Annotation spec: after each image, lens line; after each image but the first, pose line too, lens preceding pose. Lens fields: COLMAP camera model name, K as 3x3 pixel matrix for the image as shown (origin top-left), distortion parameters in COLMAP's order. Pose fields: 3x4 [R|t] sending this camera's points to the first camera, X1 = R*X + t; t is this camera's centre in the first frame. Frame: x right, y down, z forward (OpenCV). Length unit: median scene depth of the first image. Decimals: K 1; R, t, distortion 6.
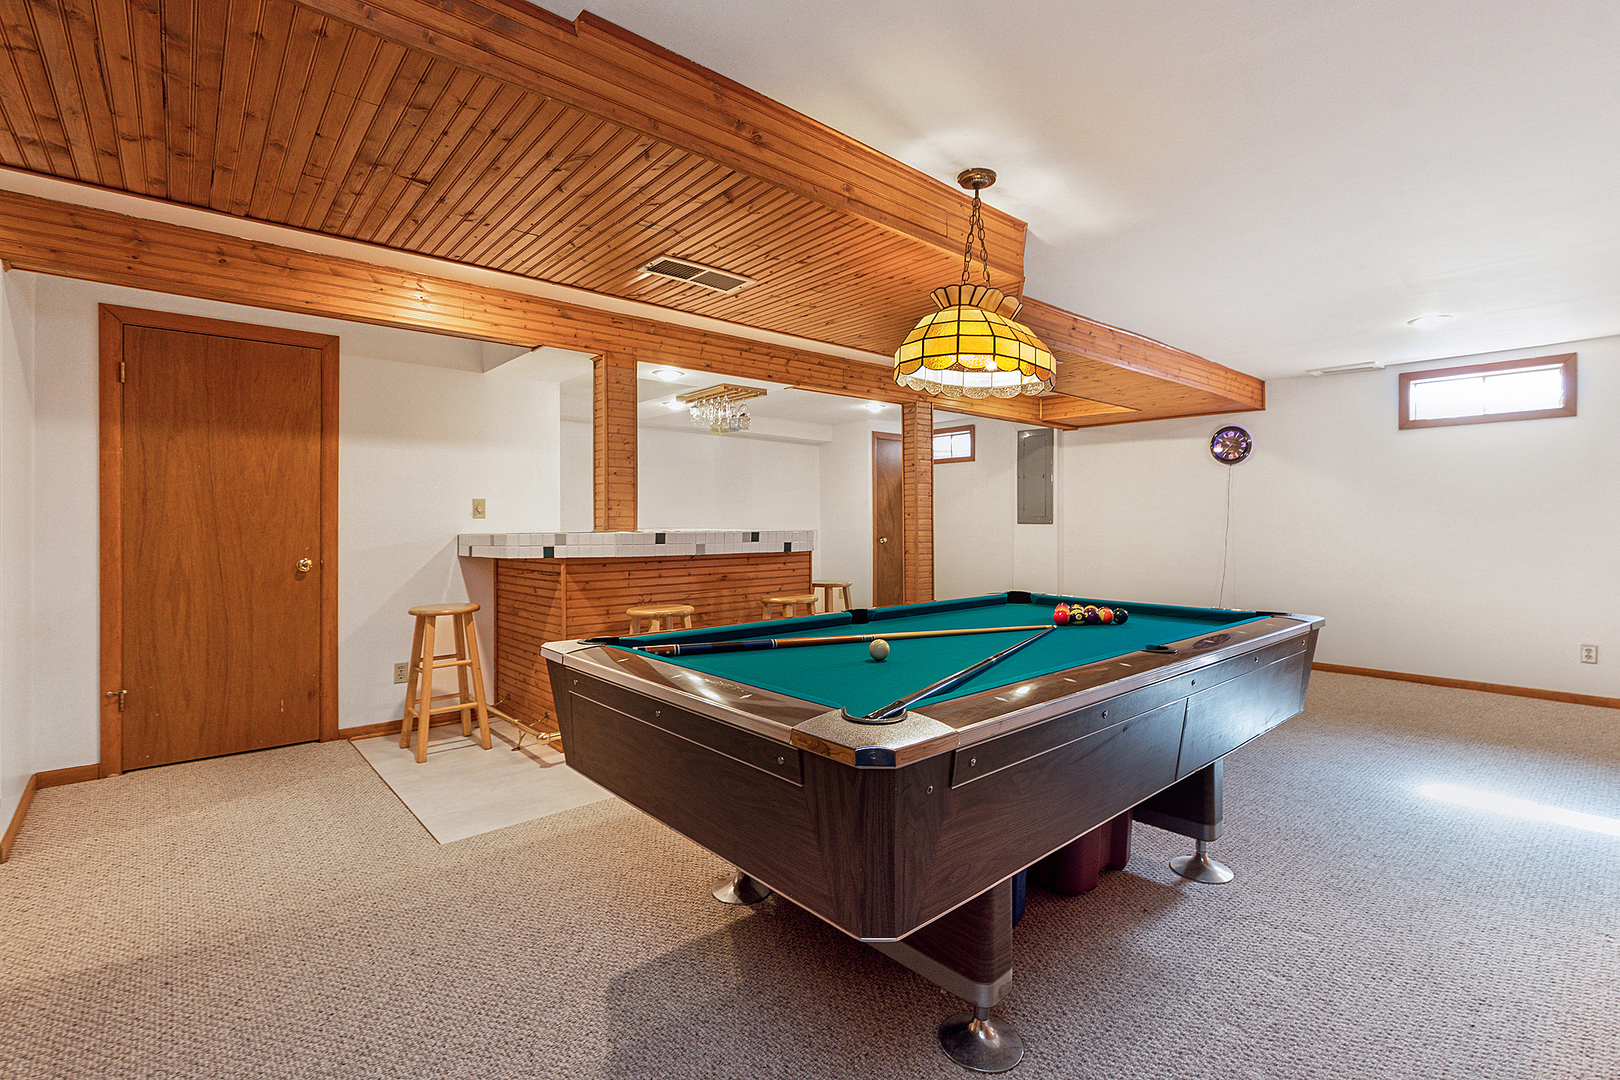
lens RADIAL K [[731.8, 0, 814.2], [0, 731.8, 521.2], [0, 0, 1]] dist [0.002095, 0.000136]
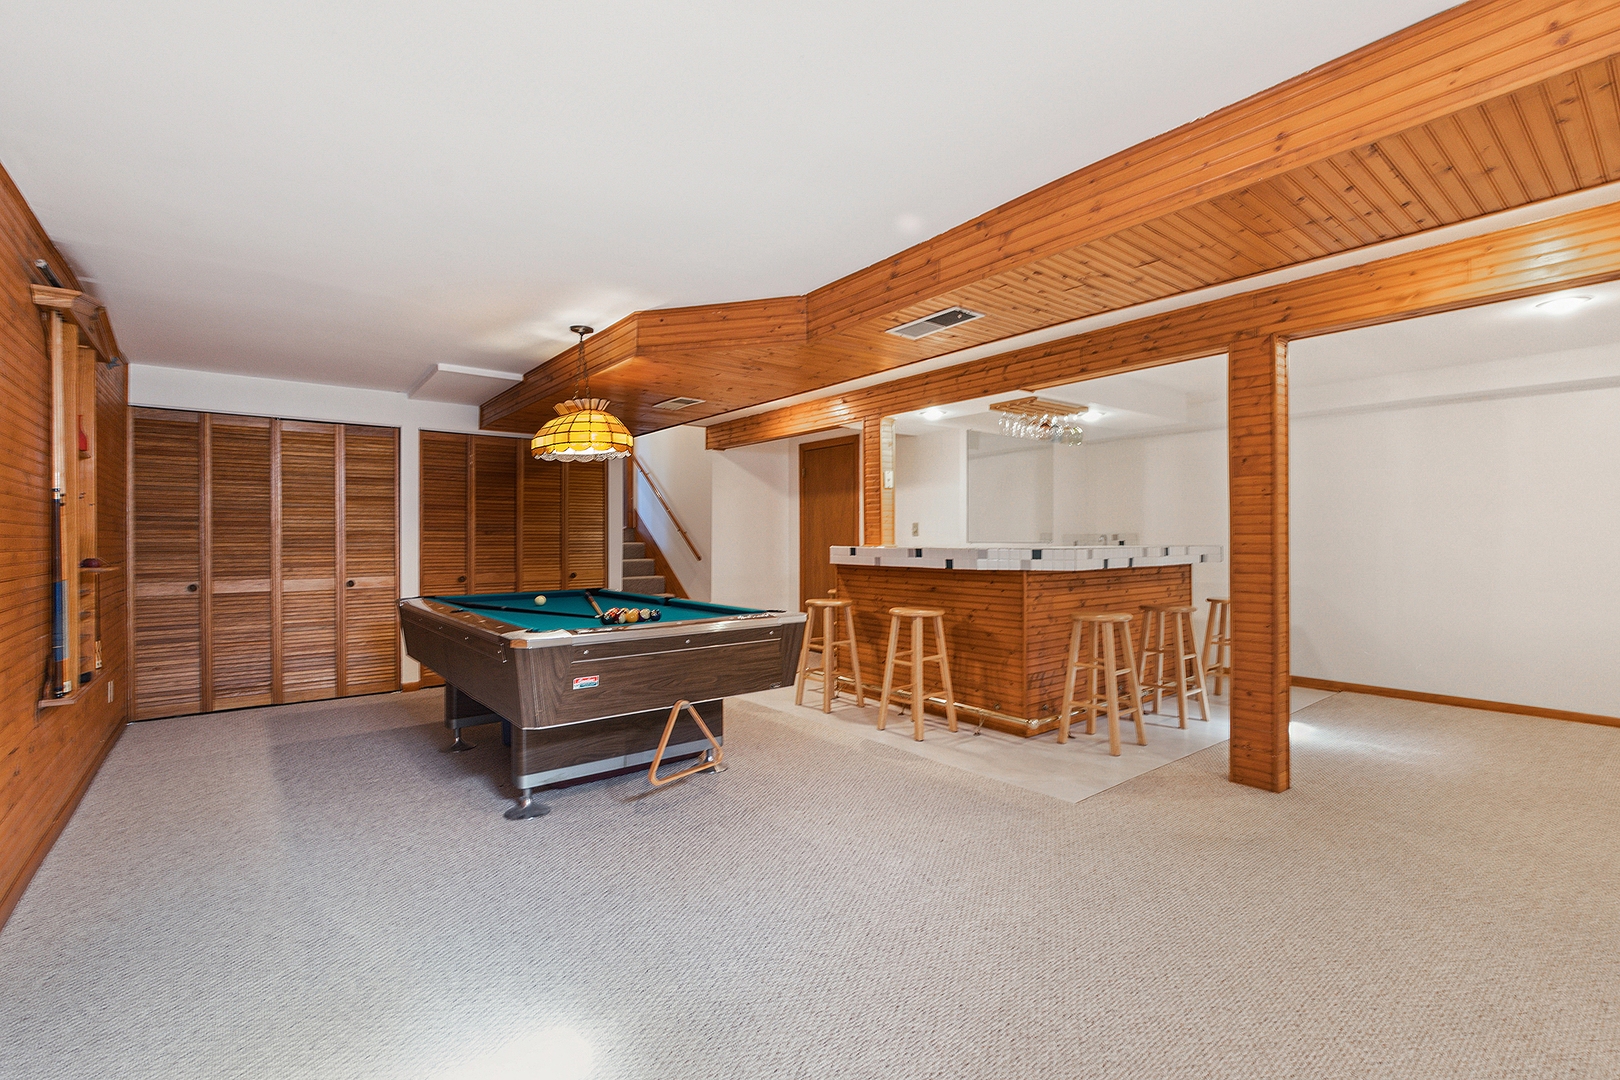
lens RADIAL K [[716.2, 0, 804.9], [0, 716.2, 534.4], [0, 0, 1]] dist [-0.003111, -0.000386]
pose [[-0.048835, -0.004504, -0.998797, 0.913252], [0.004530, 0.999979, -0.004731, -0.001655], [0.998797, -0.004756, -0.048813, 0.803965]]
